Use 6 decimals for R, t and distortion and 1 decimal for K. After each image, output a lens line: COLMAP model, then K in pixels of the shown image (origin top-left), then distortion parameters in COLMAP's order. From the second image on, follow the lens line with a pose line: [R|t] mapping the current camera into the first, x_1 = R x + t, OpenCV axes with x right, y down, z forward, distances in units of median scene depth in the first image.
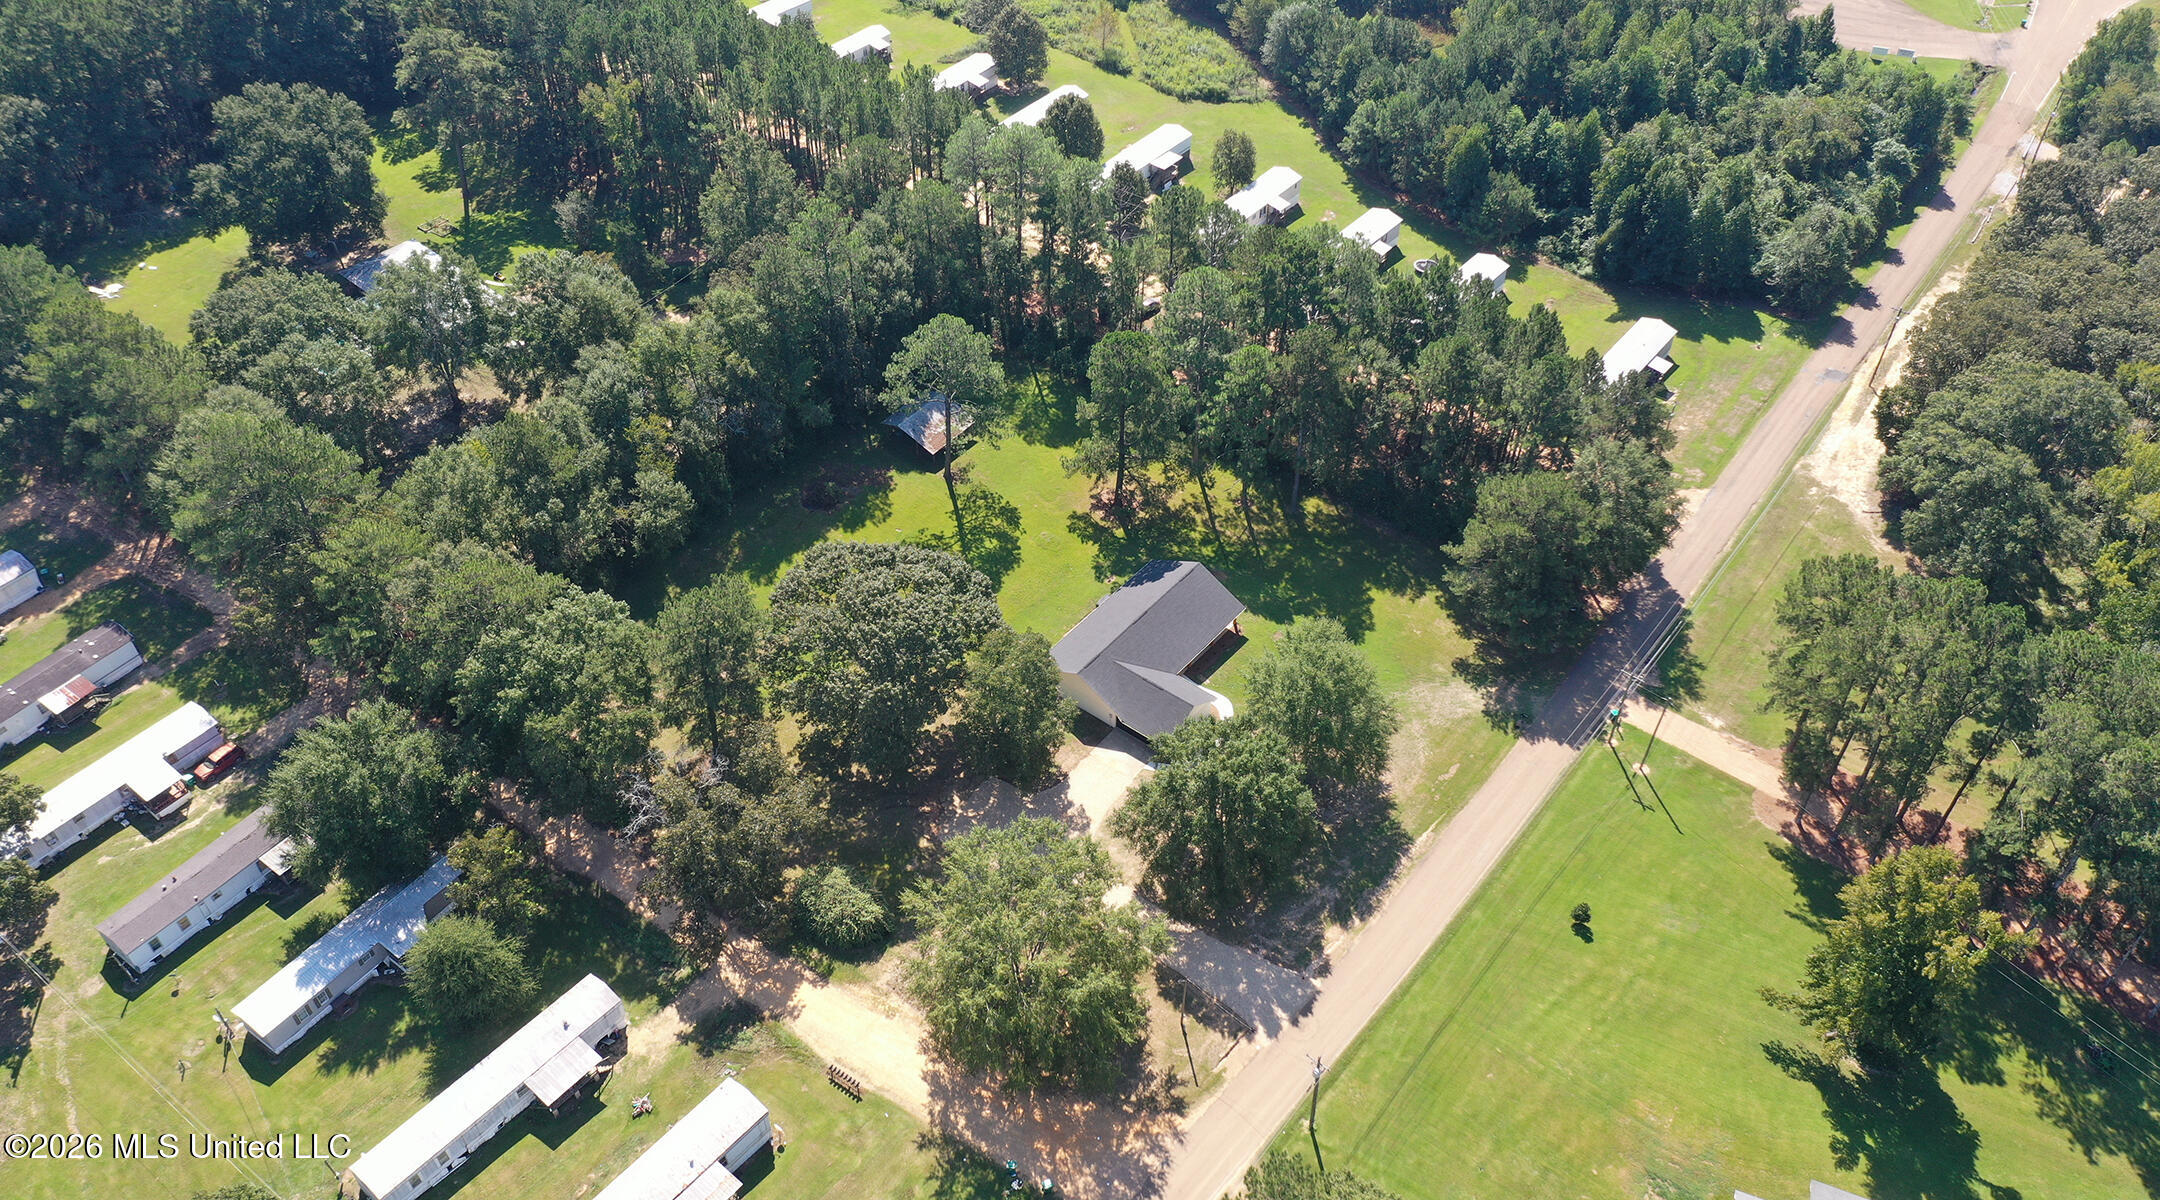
lens RADIAL K [[1739.7, 0, 1080.0], [0, 1739.7, 600.0], [0, 0, 1]] dist [0.009023, 0.008888]
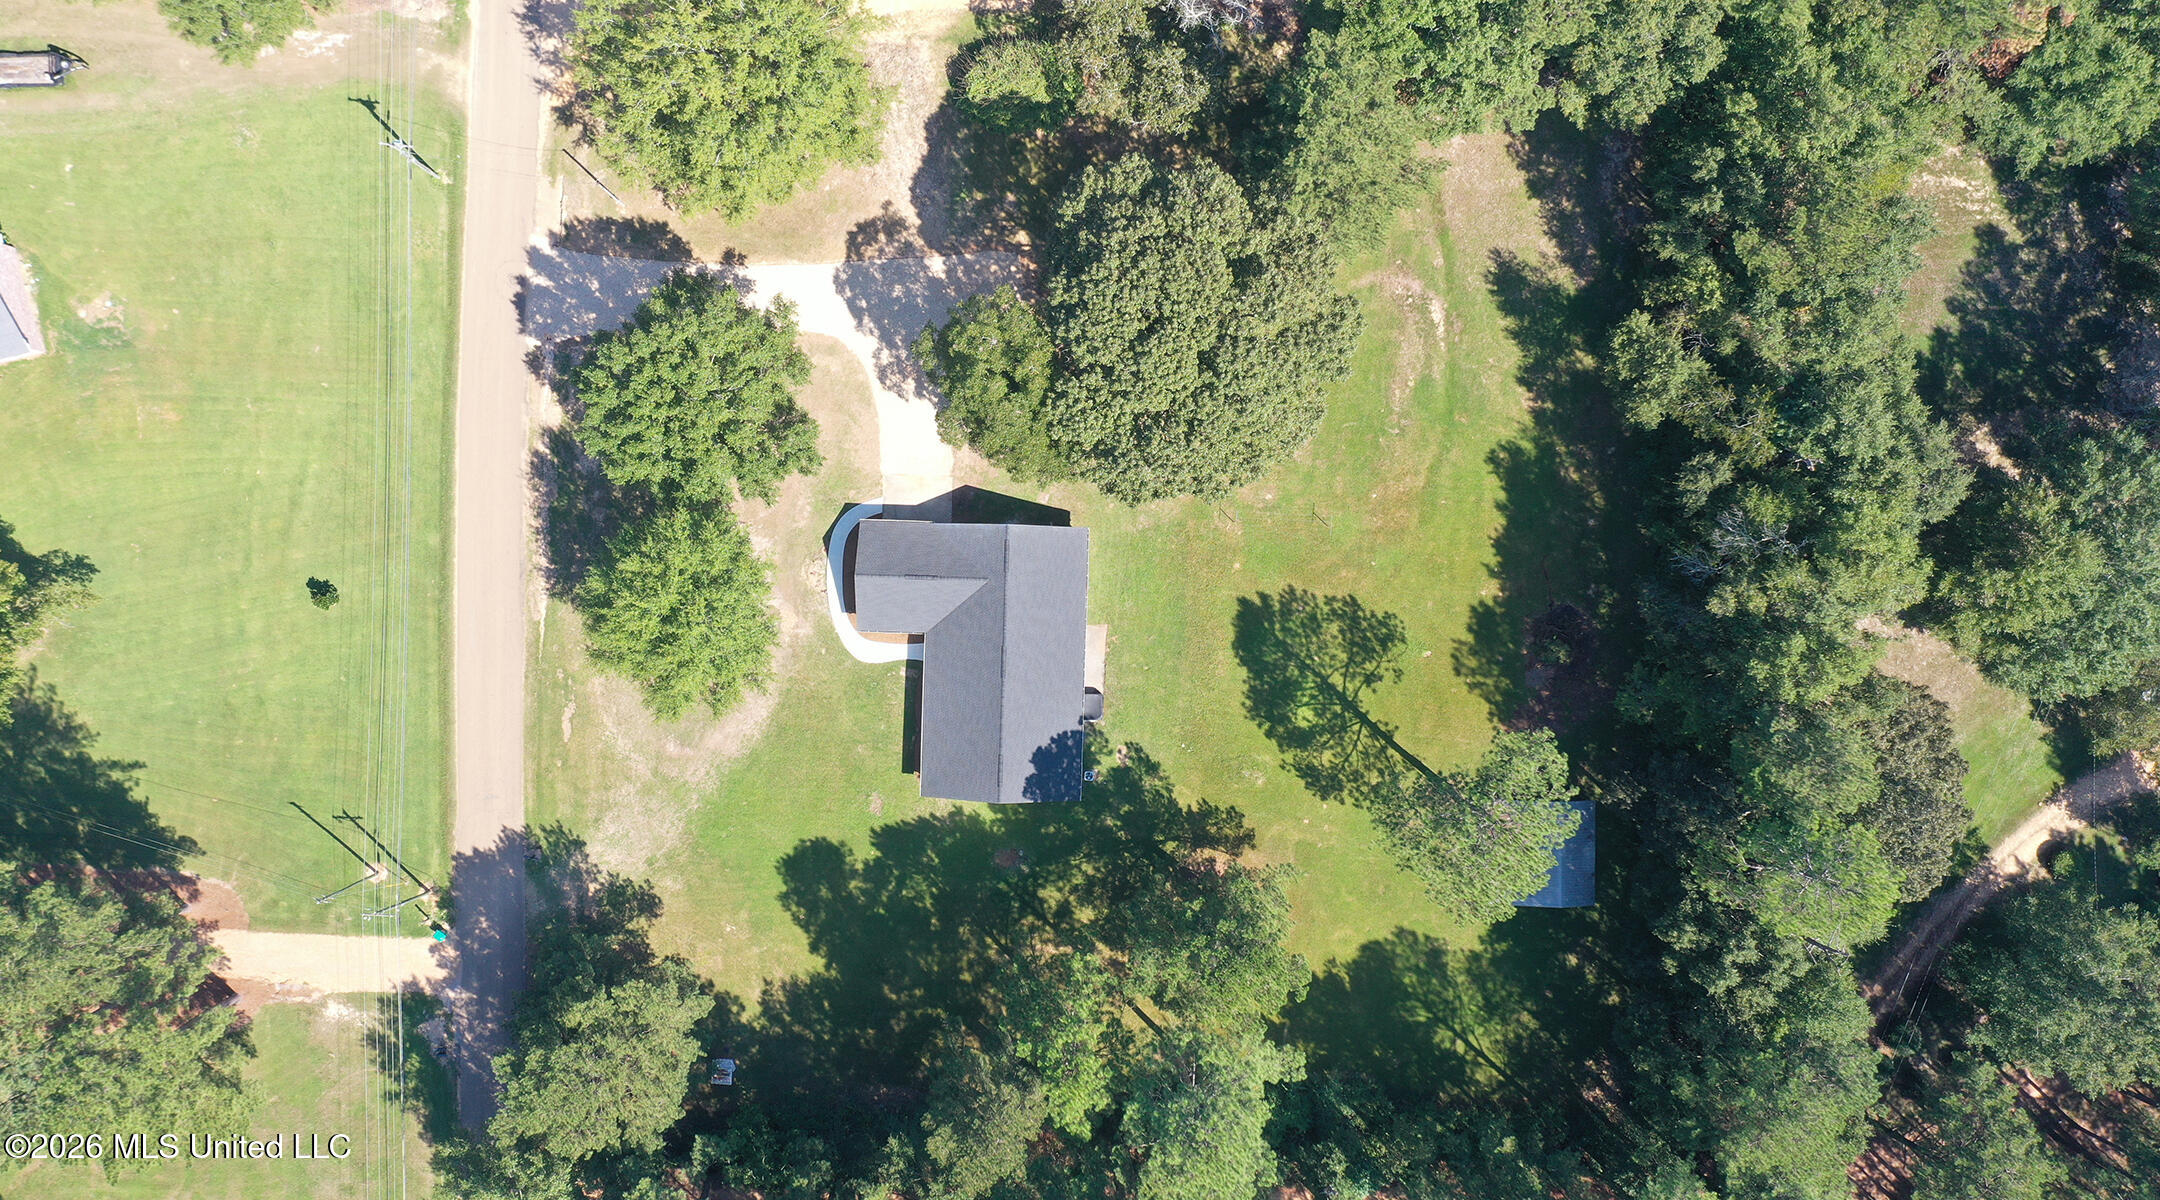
lens RADIAL K [[1739.7, 0, 1080.0], [0, 1739.7, 600.0], [0, 0, 1]] dist [0.009023, 0.008888]
pose [[-0.800568, 0.599100, -0.013071, 0.002442], [-0.422786, -0.549236, 0.720827, -0.573248], [0.424668, 0.582597, 0.692992, 0.546483]]
